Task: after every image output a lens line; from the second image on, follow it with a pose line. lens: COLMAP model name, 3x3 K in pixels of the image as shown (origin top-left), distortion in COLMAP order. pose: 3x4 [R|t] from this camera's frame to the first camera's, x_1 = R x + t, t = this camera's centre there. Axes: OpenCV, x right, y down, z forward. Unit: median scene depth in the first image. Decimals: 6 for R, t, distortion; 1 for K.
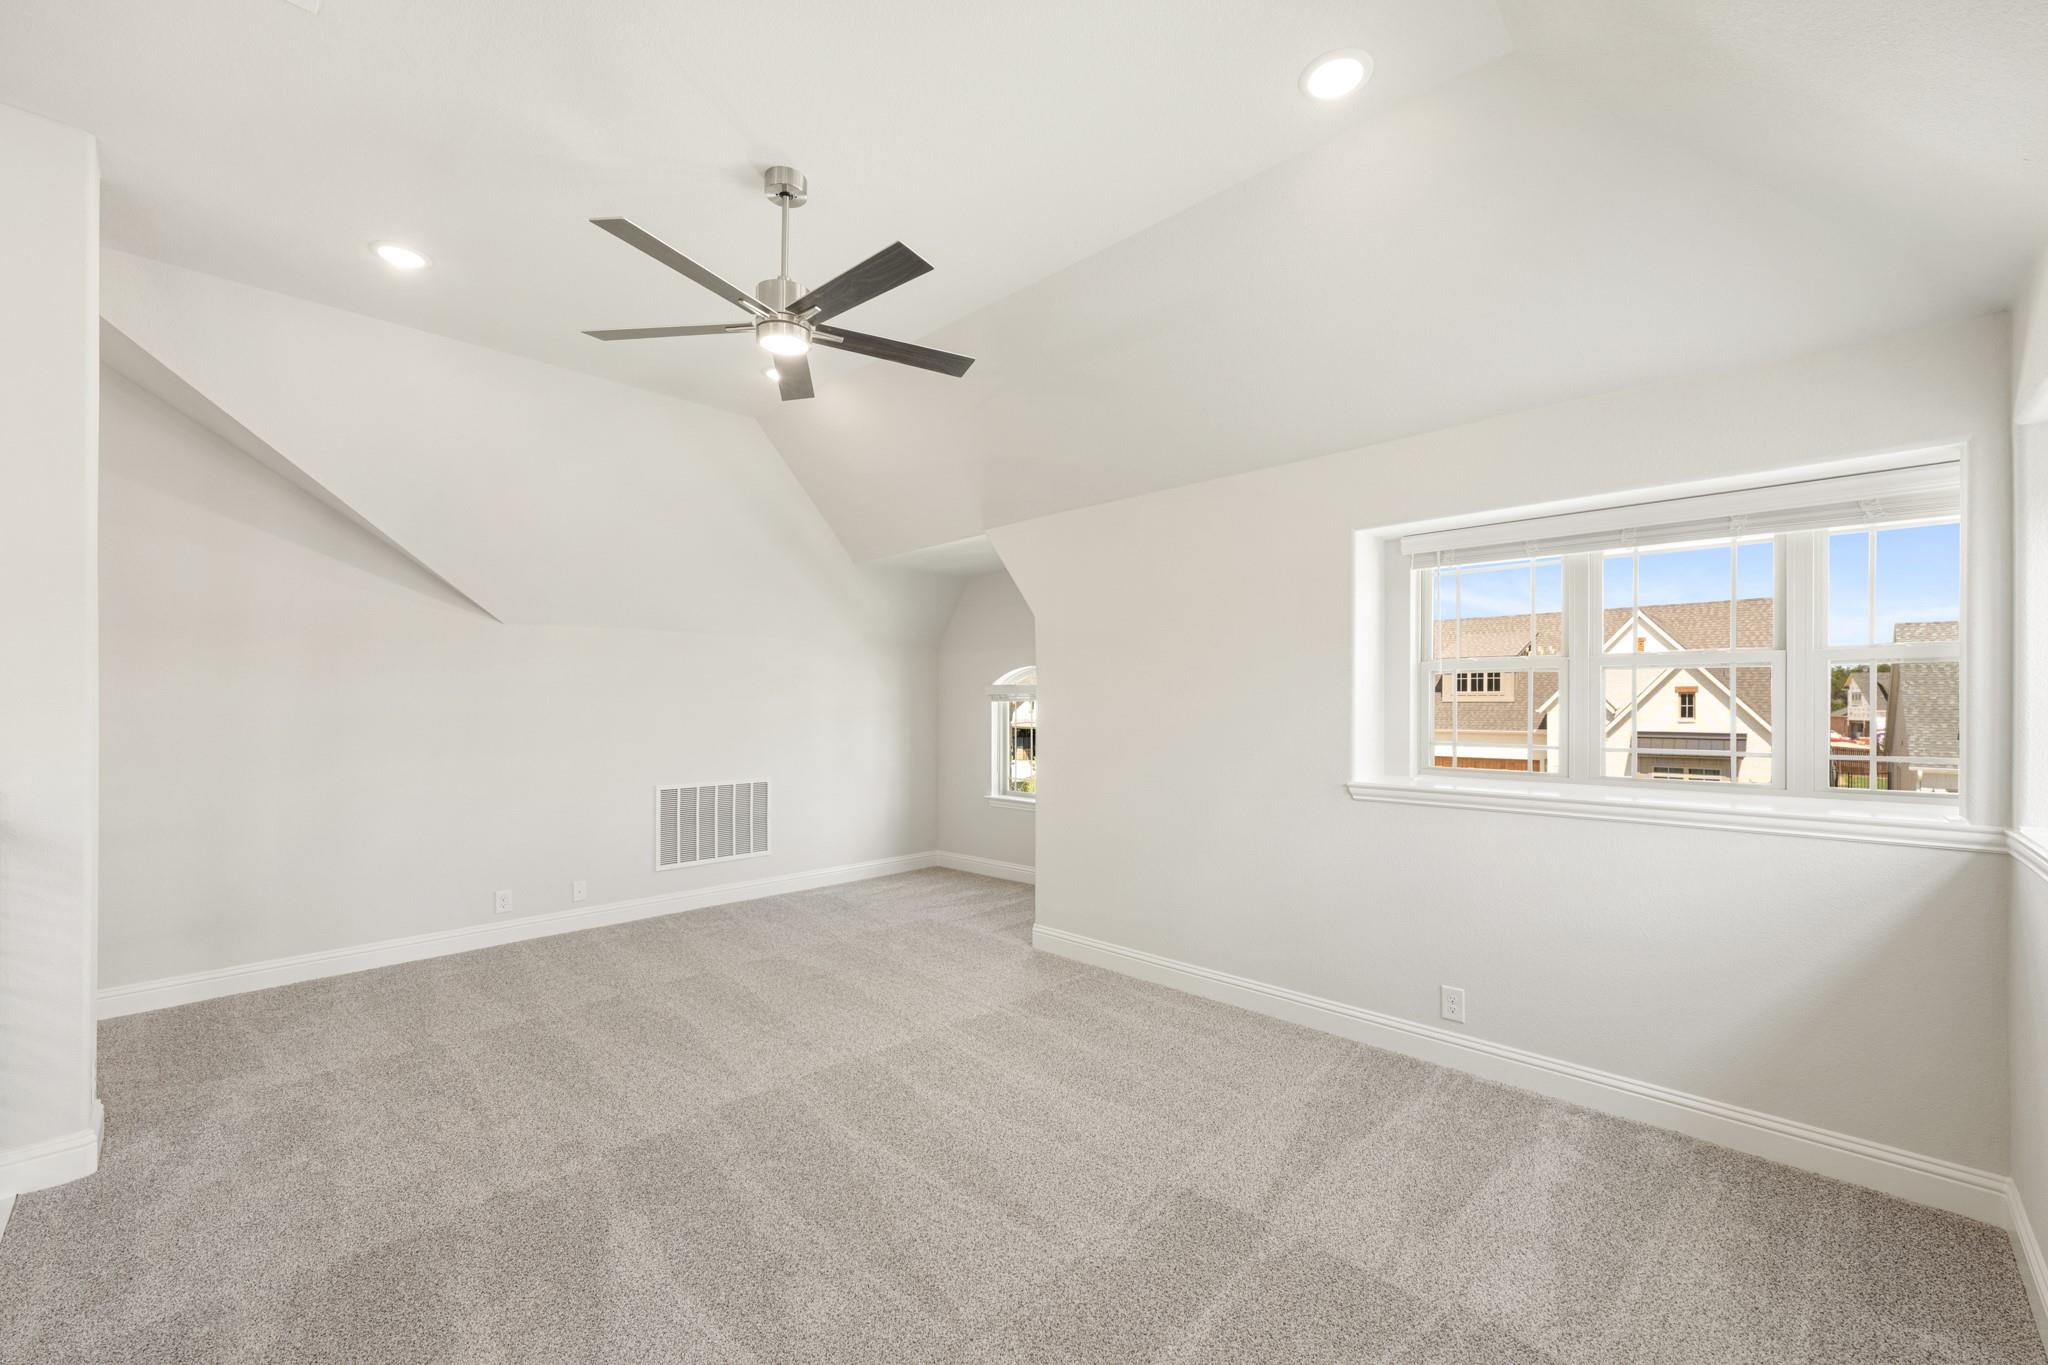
lens RADIAL K [[808.2, 0, 1018.5], [0, 808.2, 704.4], [0, 0, 1]] dist [-0.009260, -0.000142]
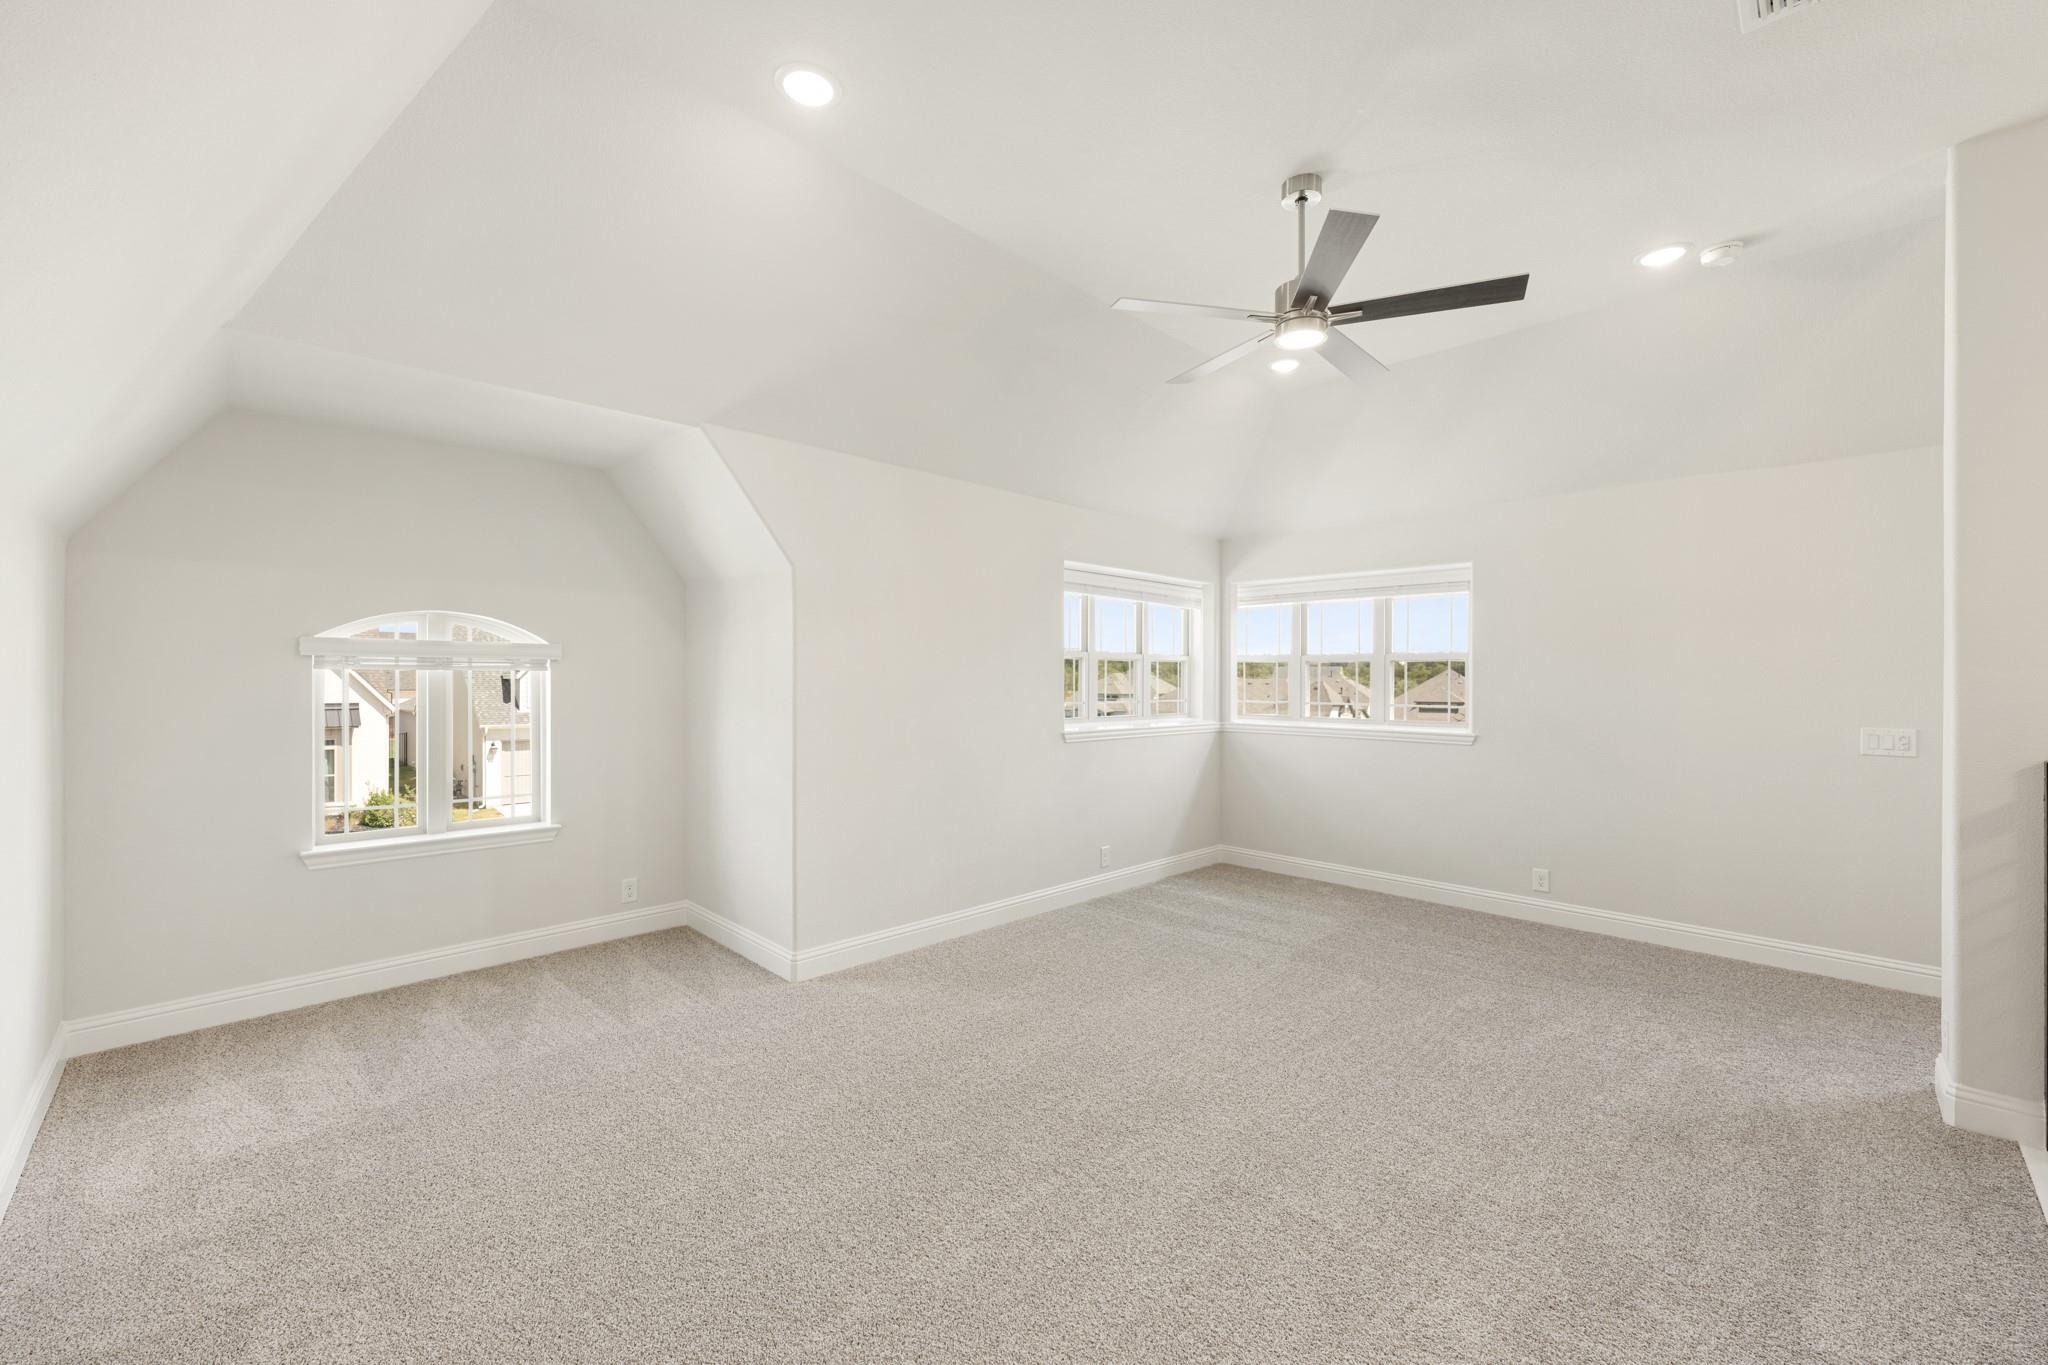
lens RADIAL K [[808.2, 0, 1018.3], [0, 808.2, 682.0], [0, 0, 1]] dist [-0.009260, -0.000142]
pose [[0.038717, -0.004838, 0.999239, -1.123389], [-0.004647, 0.999977, 0.005022, -0.000997], [-0.999239, -0.004838, 0.038693, 1.090432]]
